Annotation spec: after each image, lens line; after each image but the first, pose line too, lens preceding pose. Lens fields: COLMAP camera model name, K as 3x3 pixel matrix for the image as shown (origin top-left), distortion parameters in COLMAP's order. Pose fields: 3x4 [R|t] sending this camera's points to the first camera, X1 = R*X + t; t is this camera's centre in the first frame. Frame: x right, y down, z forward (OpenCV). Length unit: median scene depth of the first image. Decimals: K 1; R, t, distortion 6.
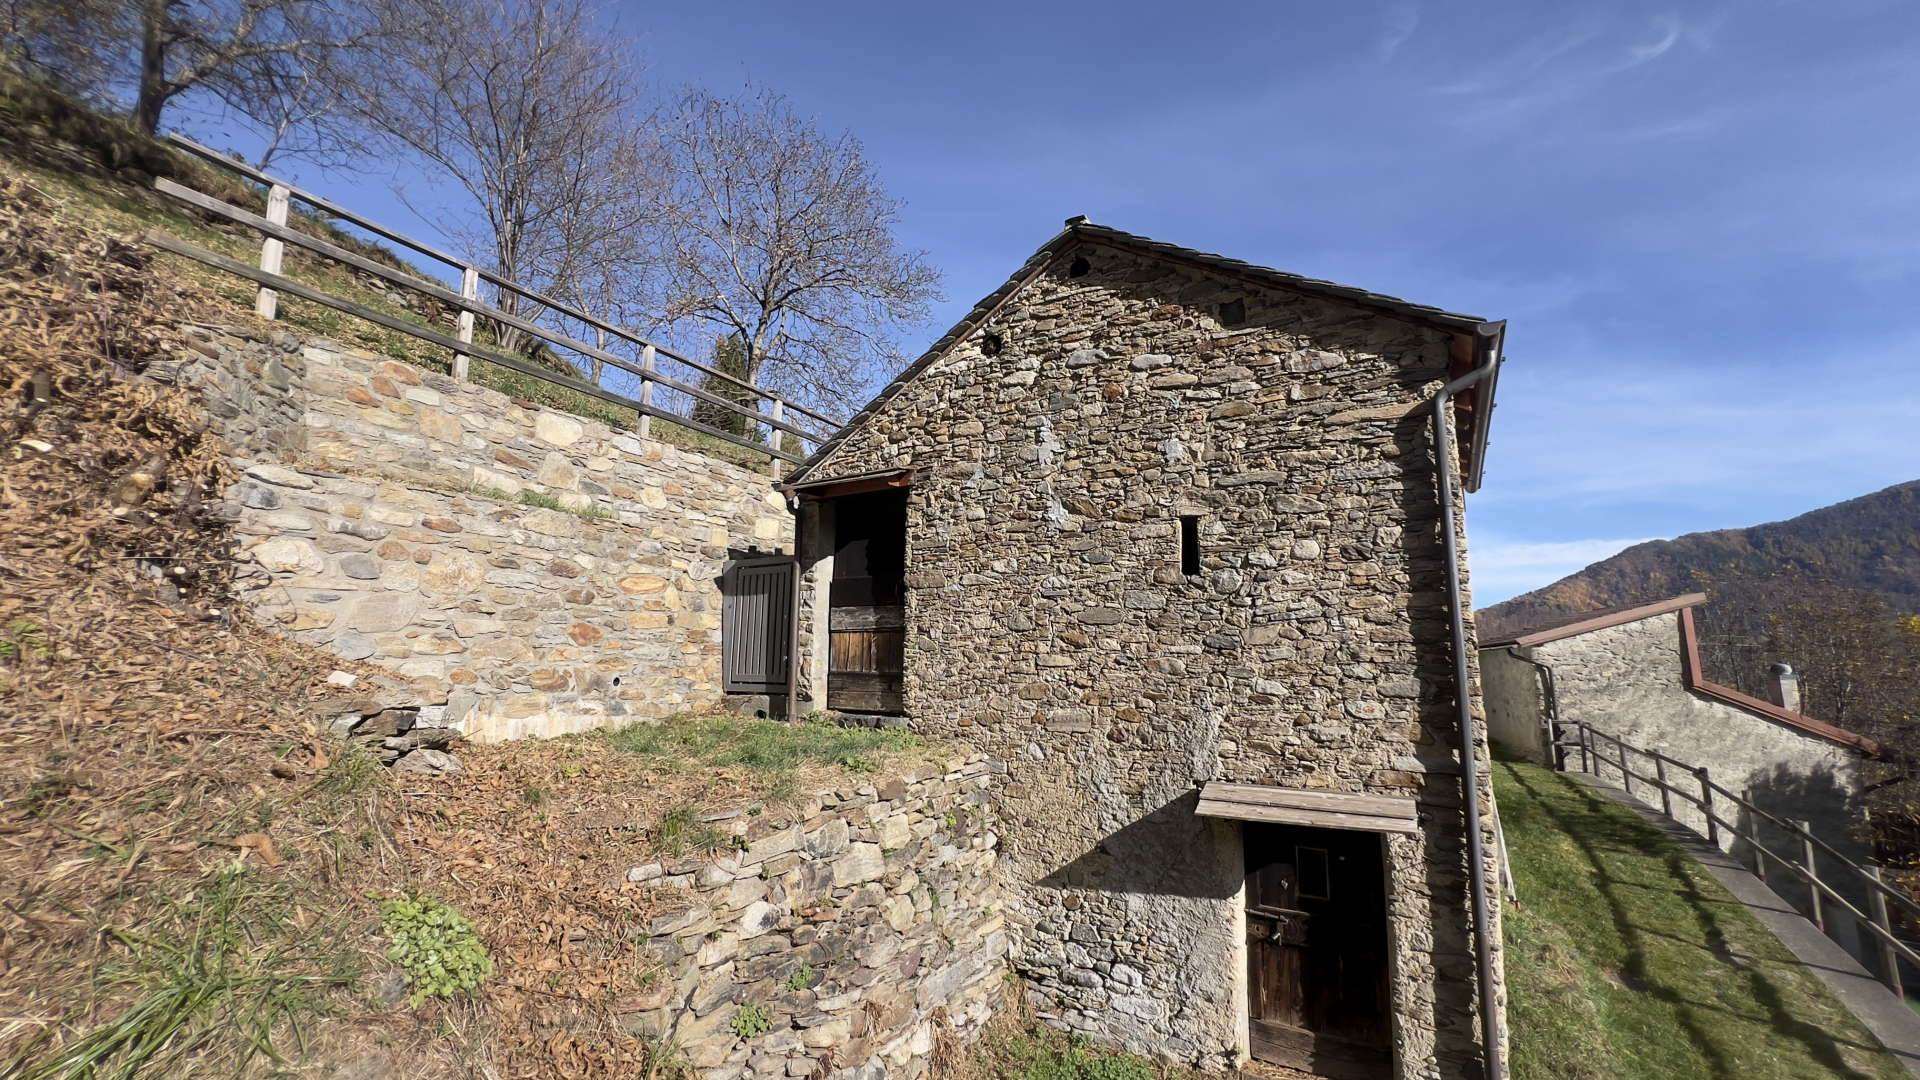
lens RADIAL K [[768.0, 0, 962.9], [0, 768.0, 544.0], [0, 0, 1]] dist [-0.002663, 0.000942]
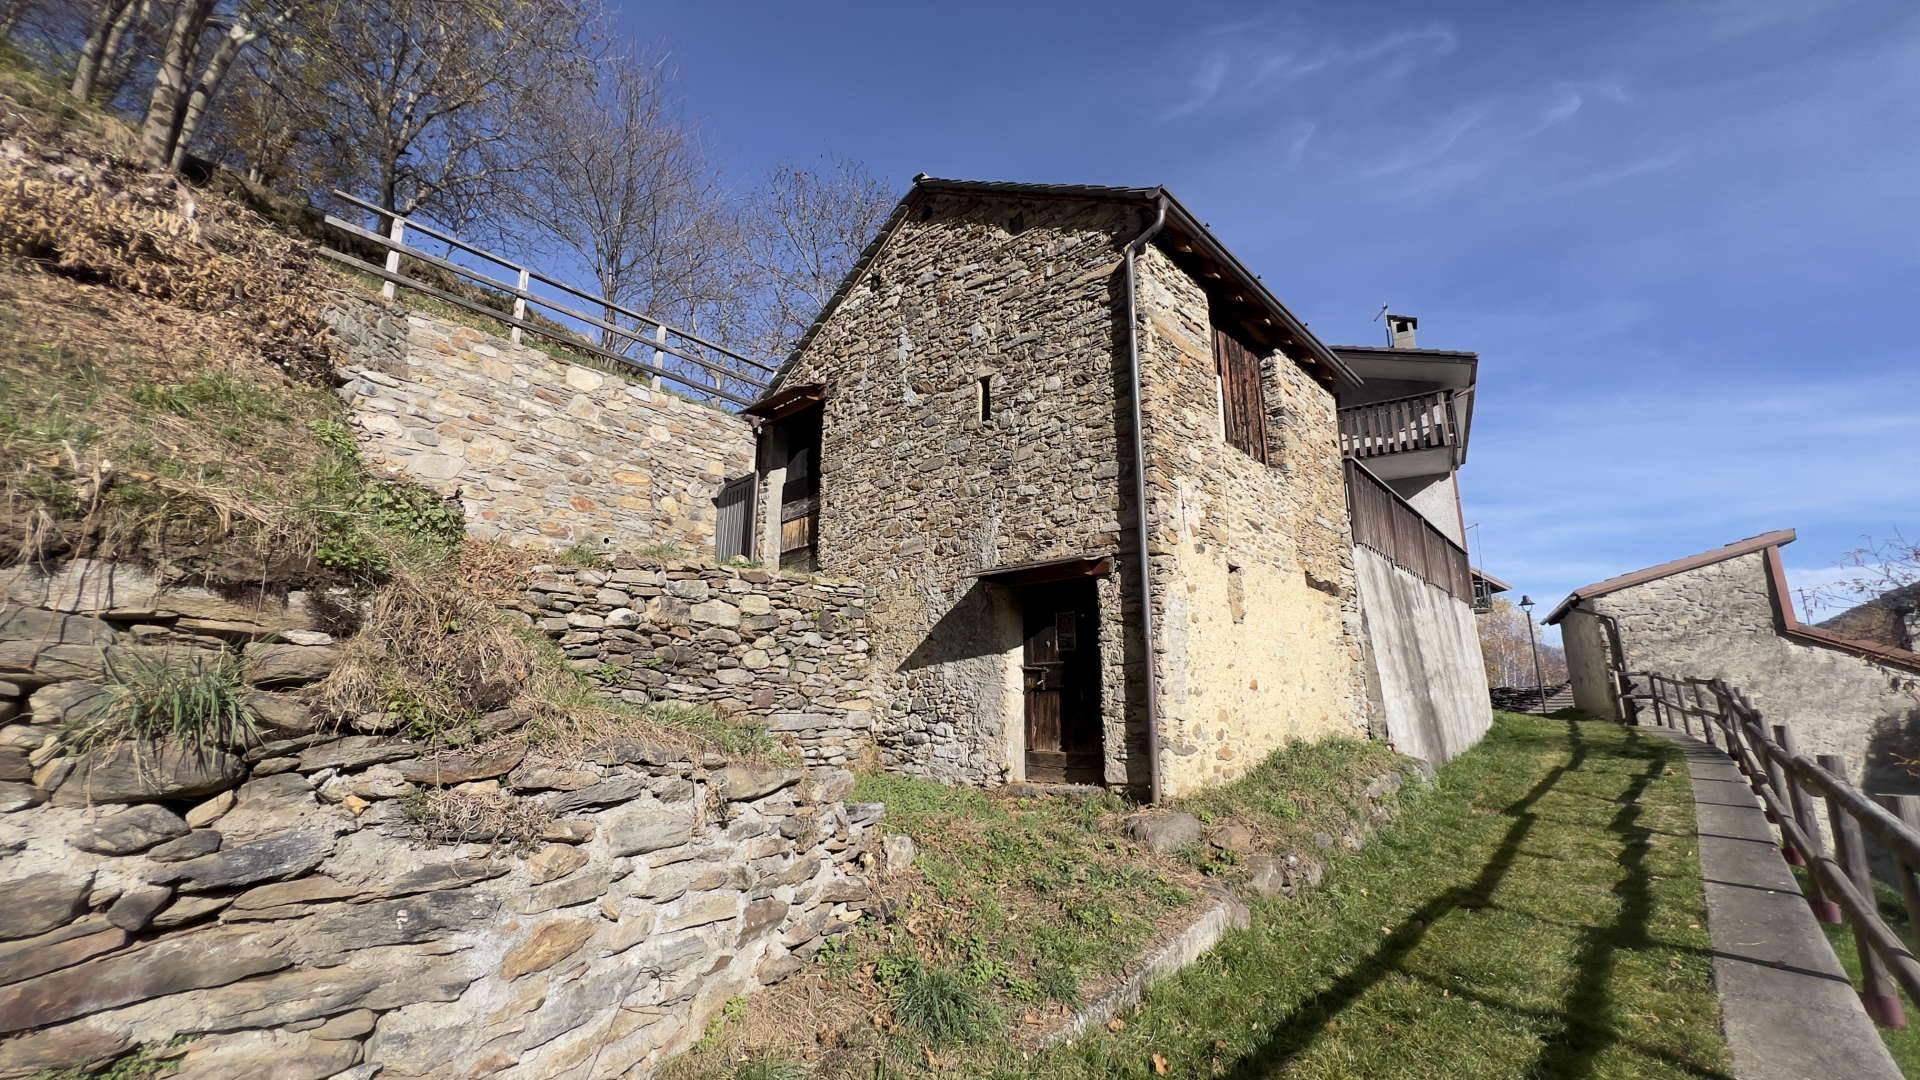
lens RADIAL K [[768.0, 0, 962.9], [0, 768.0, 544.0], [0, 0, 1]] dist [-0.002663, 0.000942]
pose [[0.980962, -0.048295, -0.188099, 0.450705], [0.035138, 0.996737, -0.072665, 0.312597], [0.190995, 0.064672, 0.979458, -0.244240]]
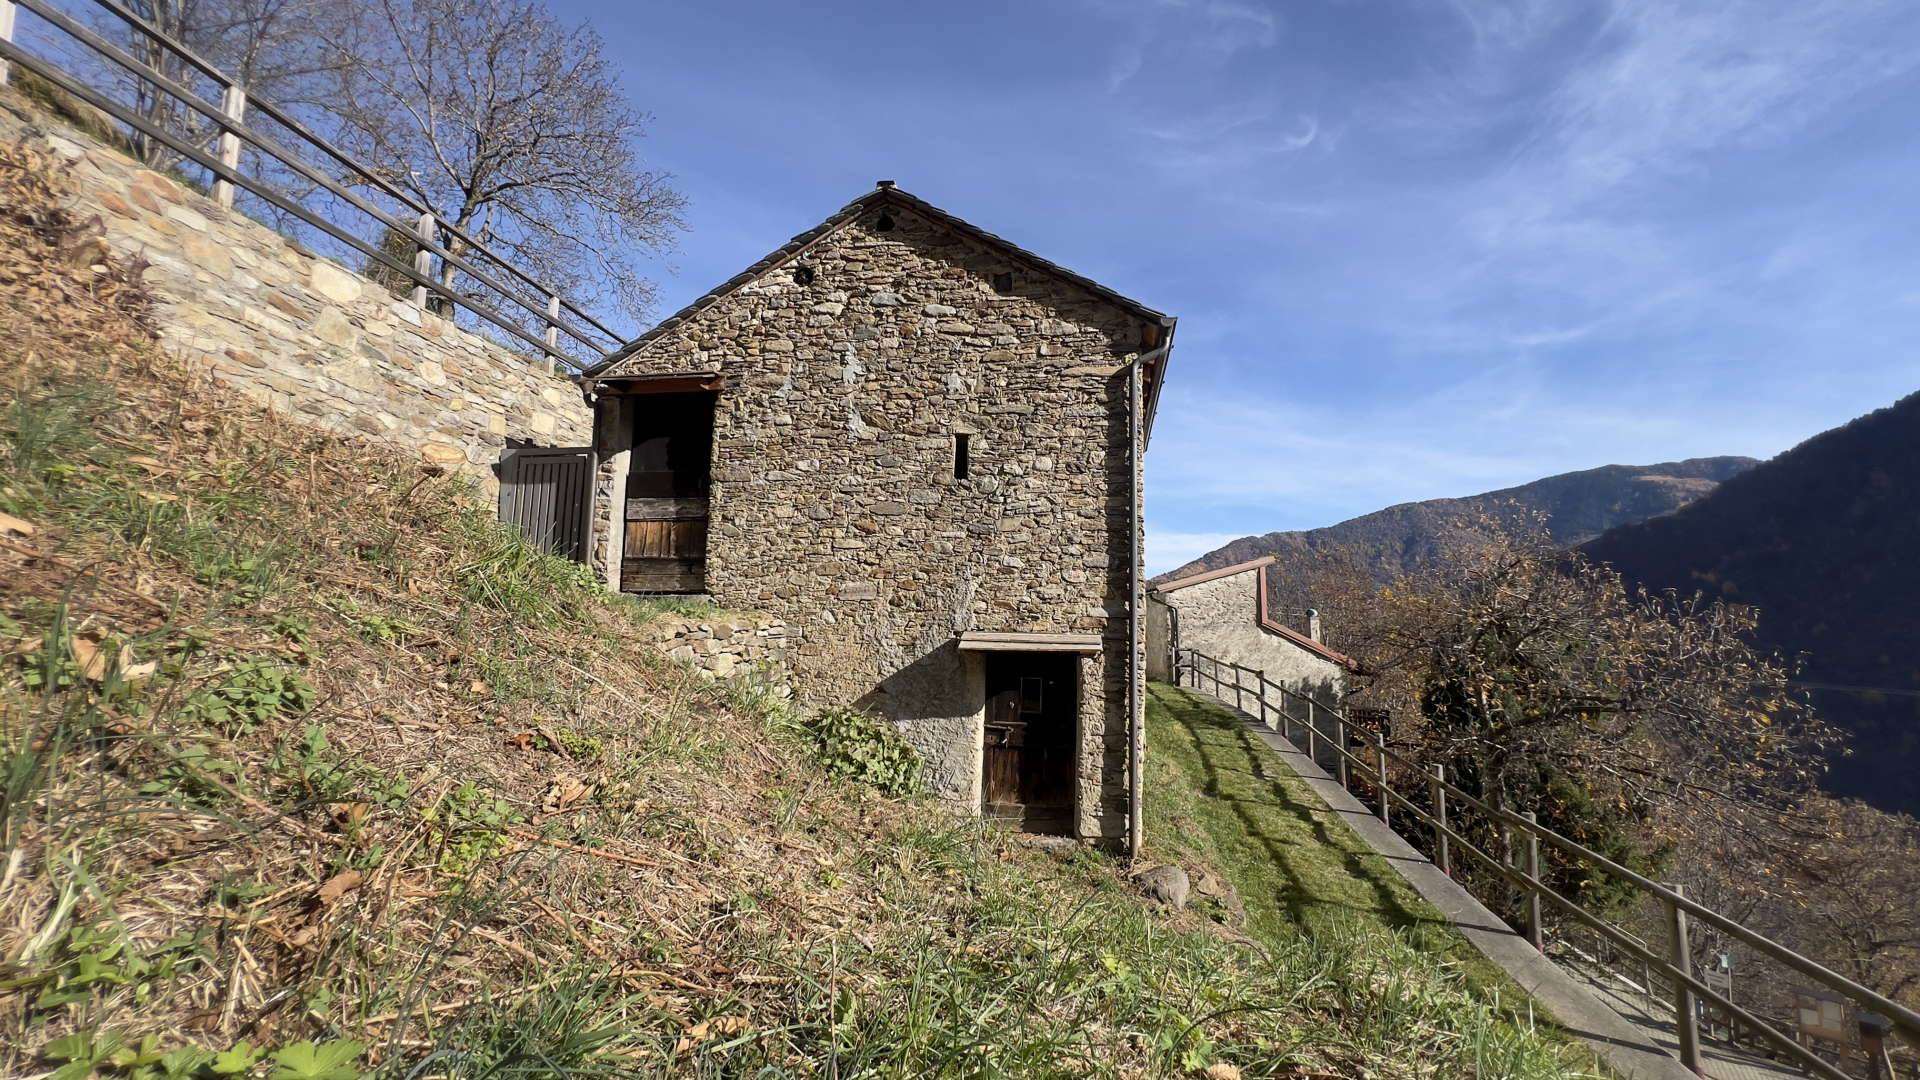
lens RADIAL K [[768.0, 0, 962.9], [0, 768.0, 544.0], [0, 0, 1]] dist [-0.002663, 0.000942]
pose [[0.928241, 0.052275, 0.368288, -0.160071], [-0.068737, 0.997131, 0.031715, 0.099676], [-0.365574, -0.054754, 0.929171, -0.202343]]
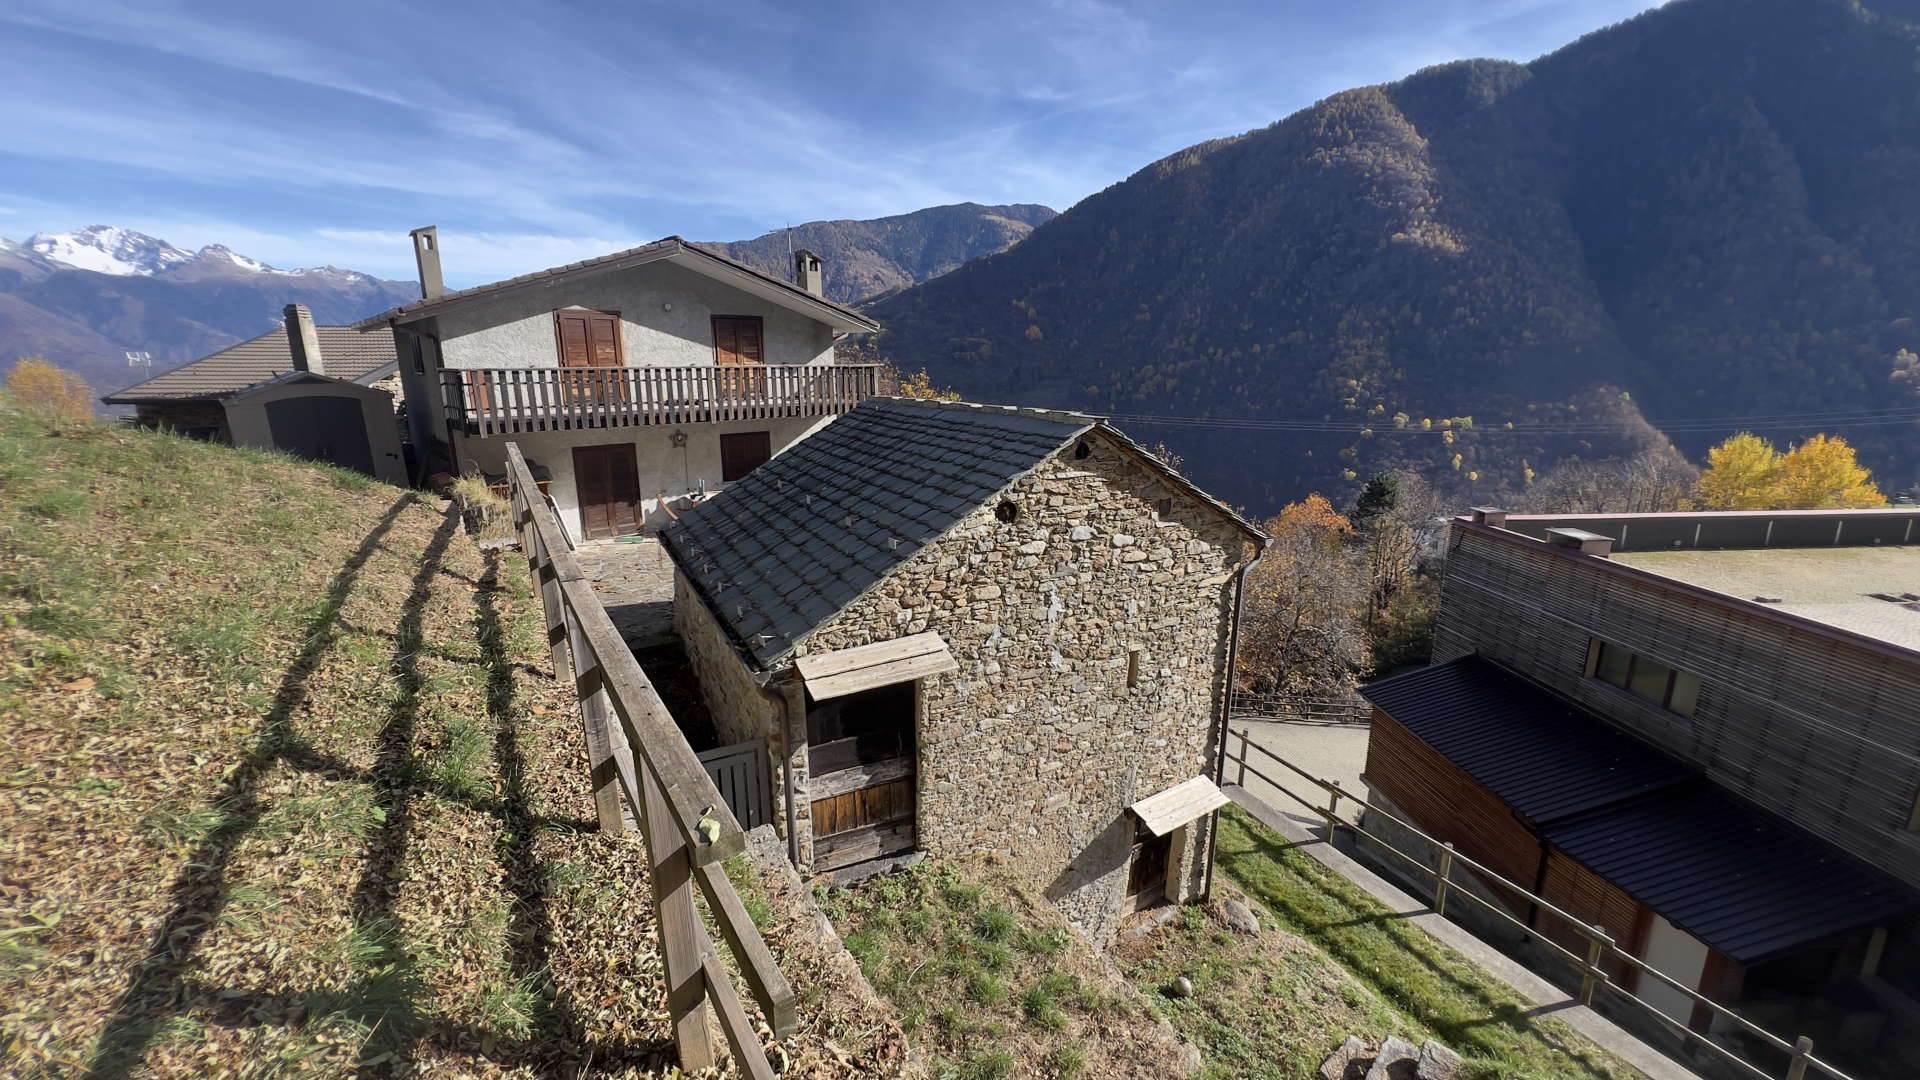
lens RADIAL K [[768.0, 0, 962.9], [0, 768.0, 544.0], [0, 0, 1]] dist [-0.002663, 0.000942]
pose [[0.465143, -0.219194, 0.857669, -0.980200], [-0.136664, 0.939463, 0.314216, -0.591351], [-0.874623, -0.263368, 0.407029, 0.685972]]
